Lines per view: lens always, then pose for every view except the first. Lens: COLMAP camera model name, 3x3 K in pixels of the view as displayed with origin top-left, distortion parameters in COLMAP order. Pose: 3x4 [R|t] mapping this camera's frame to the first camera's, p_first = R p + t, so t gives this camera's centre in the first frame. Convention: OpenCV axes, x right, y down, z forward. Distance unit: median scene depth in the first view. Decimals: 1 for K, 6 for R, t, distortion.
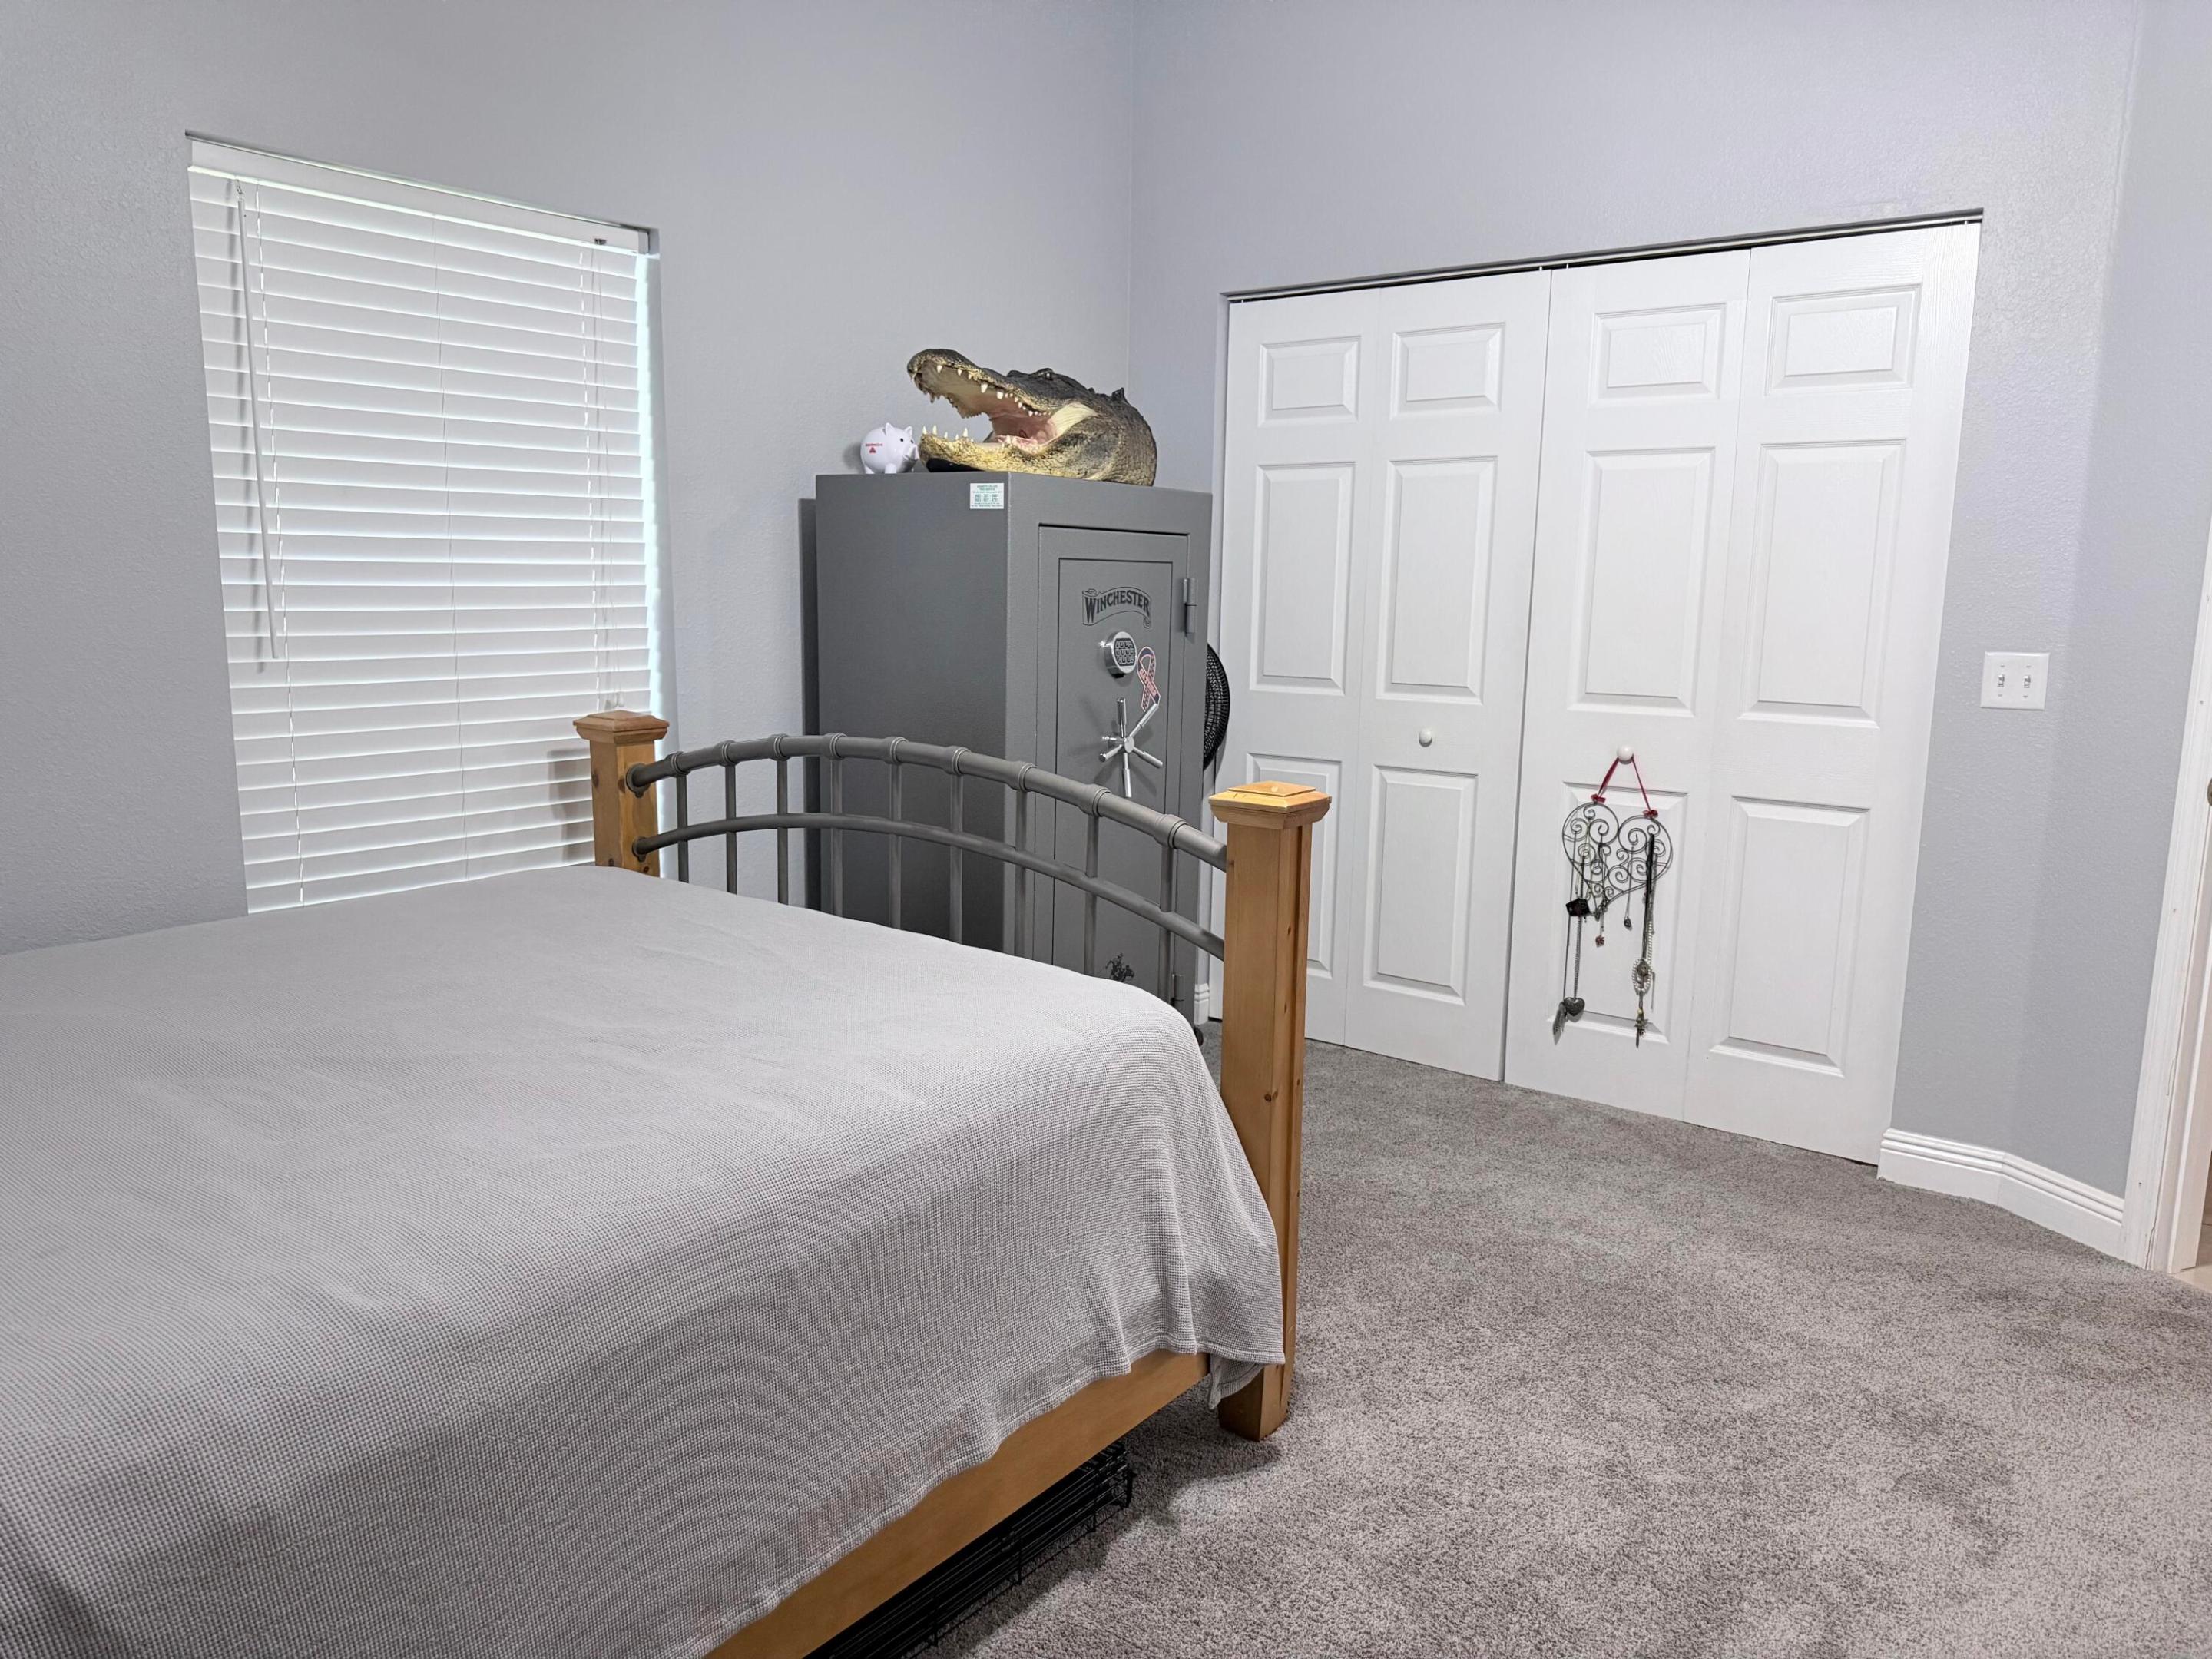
lens RADIAL K [[1553.7, 0, 1102.2], [0, 1553.7, 849.6], [0, 0, 1]] dist [0.069166, -0.096300]
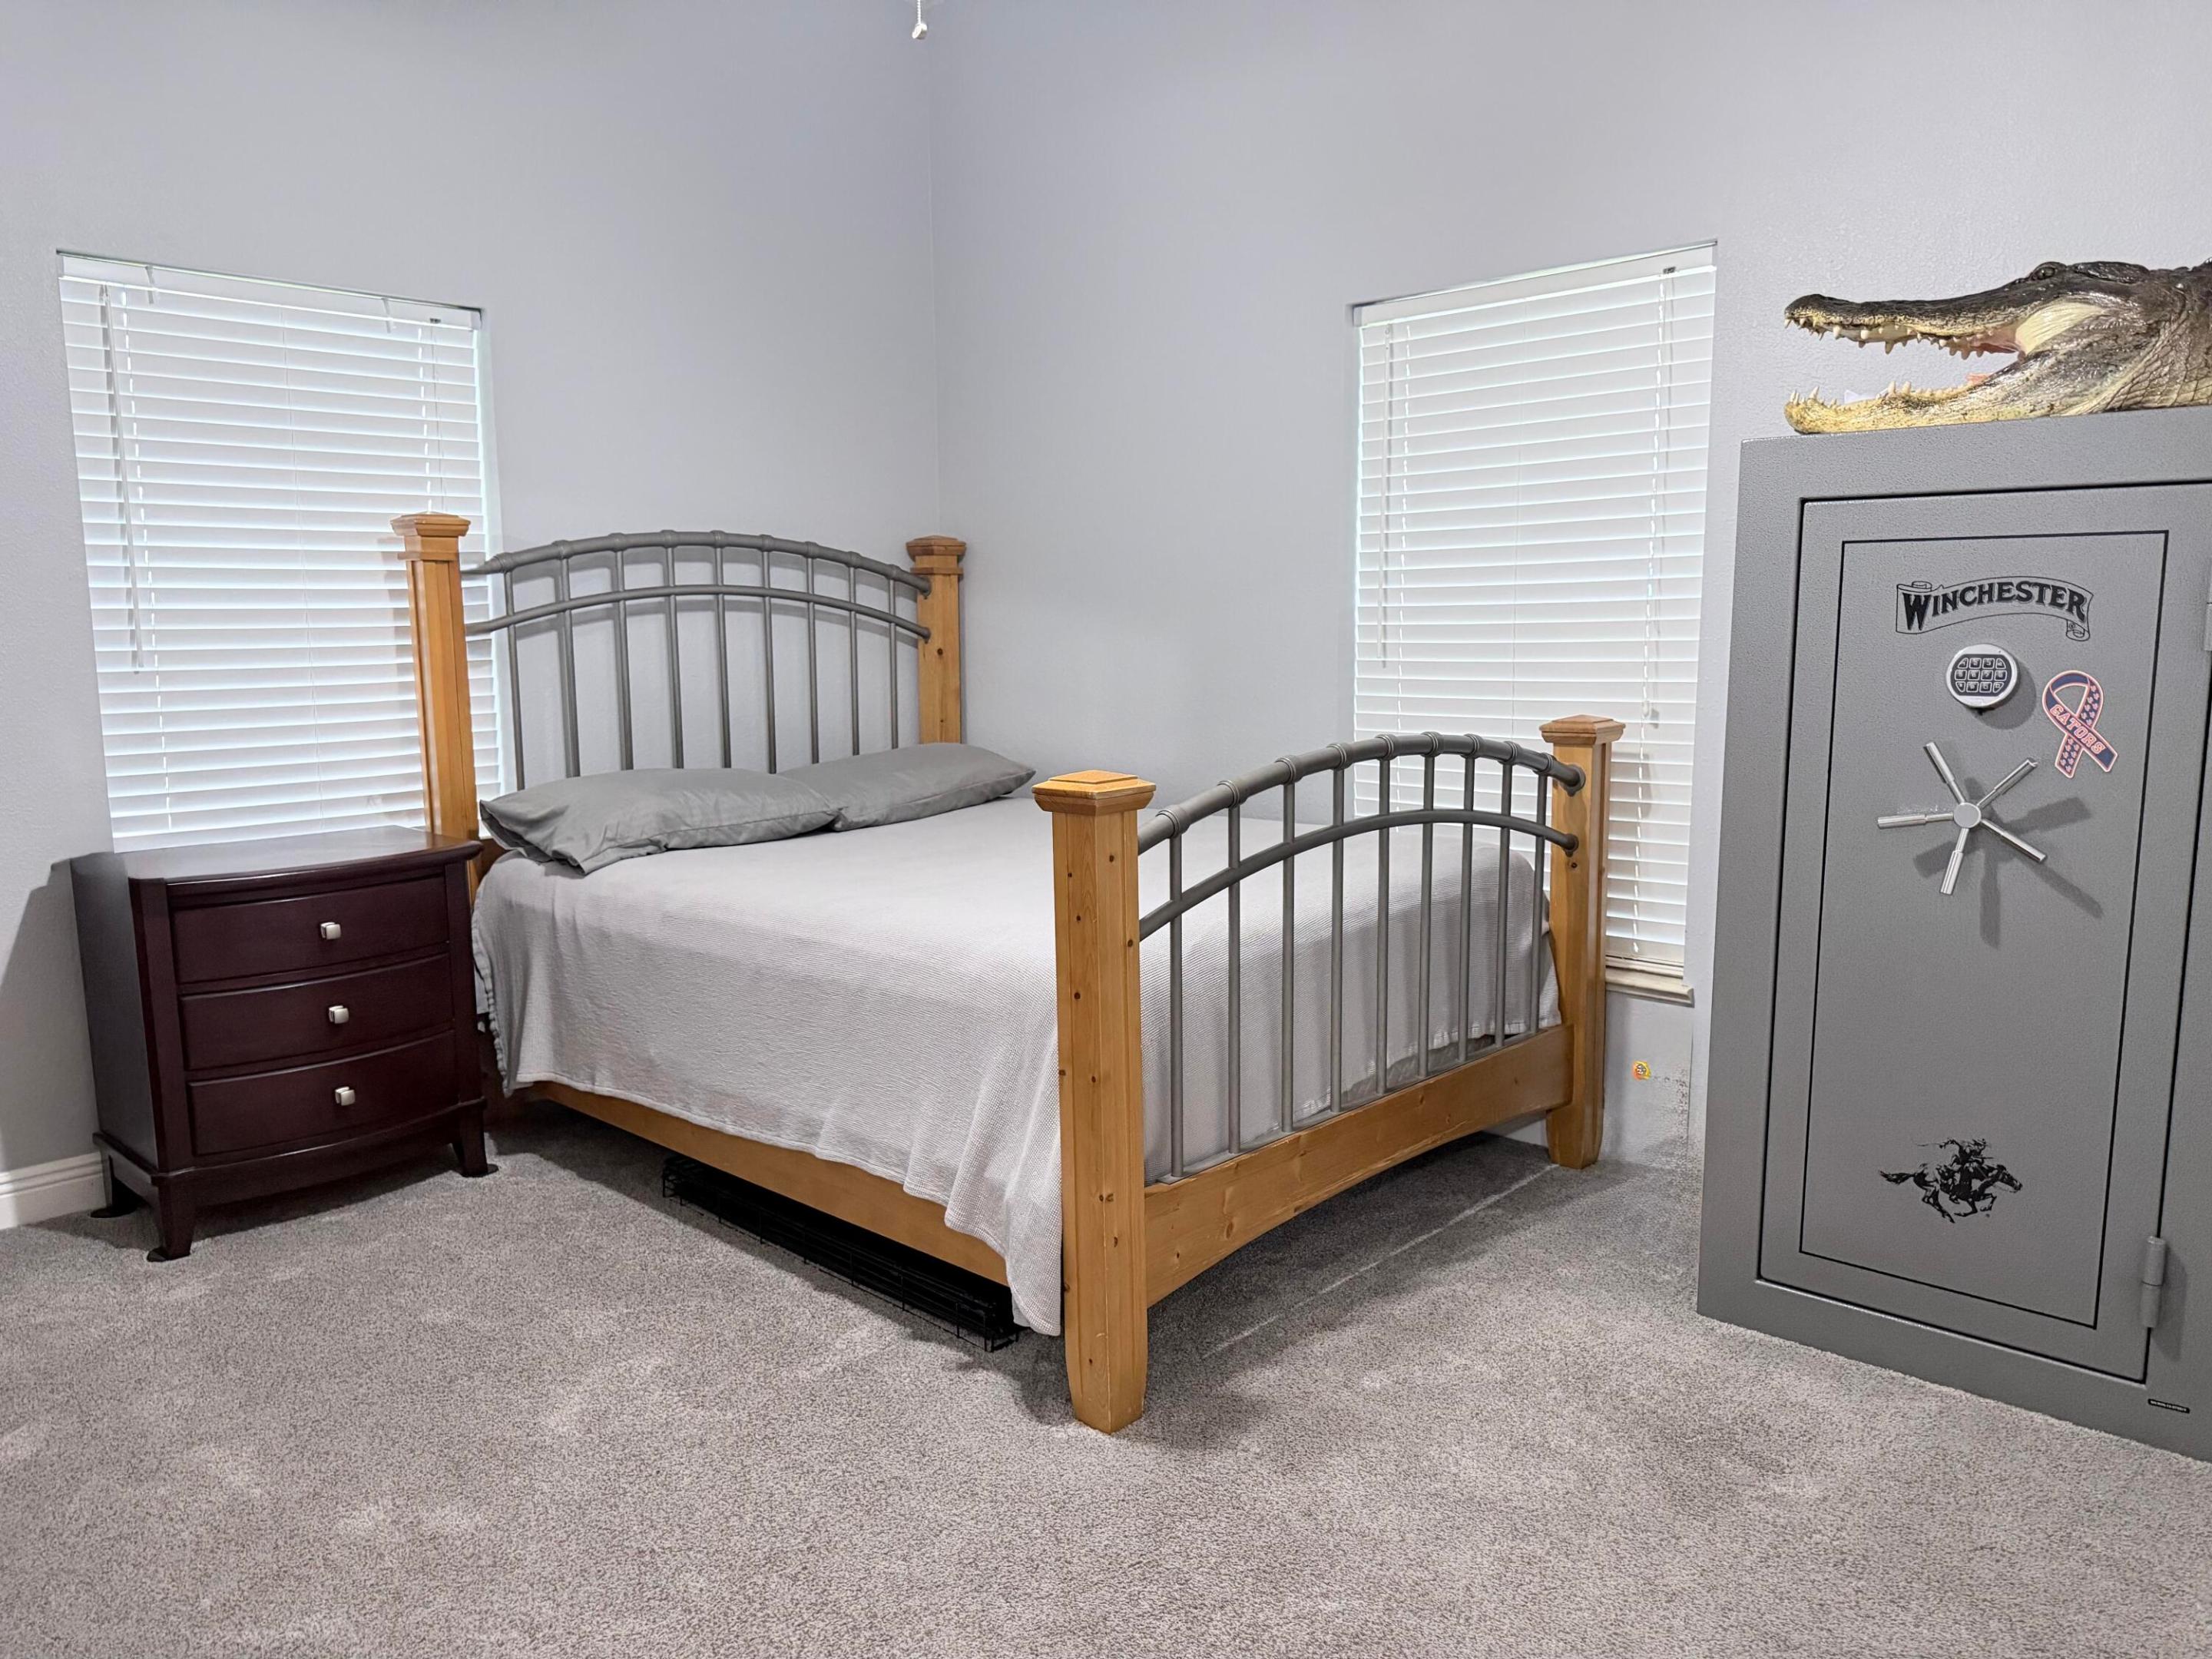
lens RADIAL K [[1553.7, 0, 1097.1], [0, 1553.7, 842.8], [0, 0, 1]] dist [0.069166, -0.096300]
pose [[-0.105598, 0.127333, -0.986223, 0.742873], [-0.157247, 0.977151, 0.142999, -0.097170], [0.981897, 0.170181, -0.083163, 0.723254]]
